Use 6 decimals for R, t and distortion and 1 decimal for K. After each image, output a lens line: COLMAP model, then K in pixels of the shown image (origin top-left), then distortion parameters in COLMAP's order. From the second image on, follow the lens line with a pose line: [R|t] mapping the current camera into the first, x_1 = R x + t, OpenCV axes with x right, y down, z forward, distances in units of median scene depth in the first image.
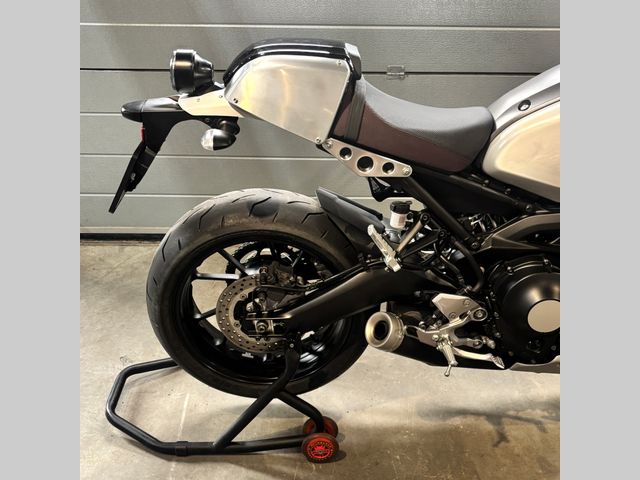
lens RADIAL K [[758.3, 0, 320.0], [0, 758.3, 240.0], [0, 0, 1]] dist [0.021413, 0.012684]
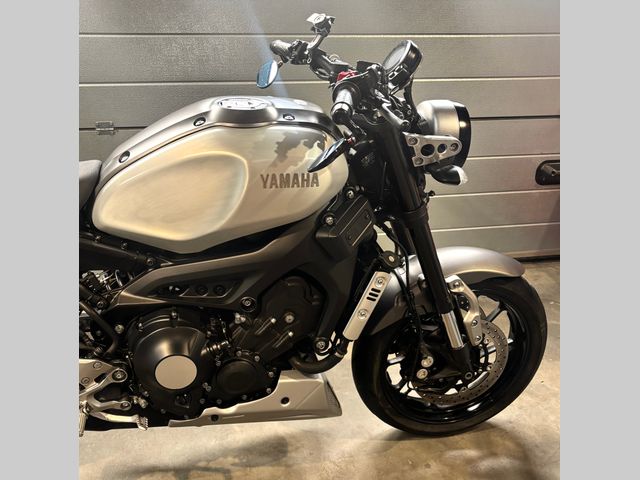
lens RADIAL K [[672.5, 0, 320.0], [0, 672.5, 240.0], [0, 0, 1]] dist [0.002247, -0.009939]
pose [[0.982727, -0.075268, 0.169062, 0.317055], [0.083798, 0.995516, -0.043890, -0.012631], [-0.165001, 0.057299, 0.984628, 0.113265]]
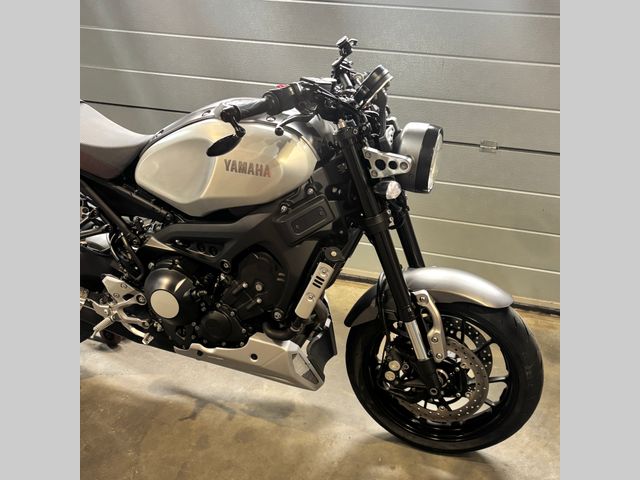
lens RADIAL K [[709.4, 0, 319.4], [0, 709.4, 256.9], [0, 0, 1]] dist [0.019499, 0.007890]
pose [[0.943704, 0.141915, -0.298804, 0.796914], [-0.159621, 0.986537, -0.035577, 0.023021], [0.289732, 0.081270, 0.953651, -0.032126]]
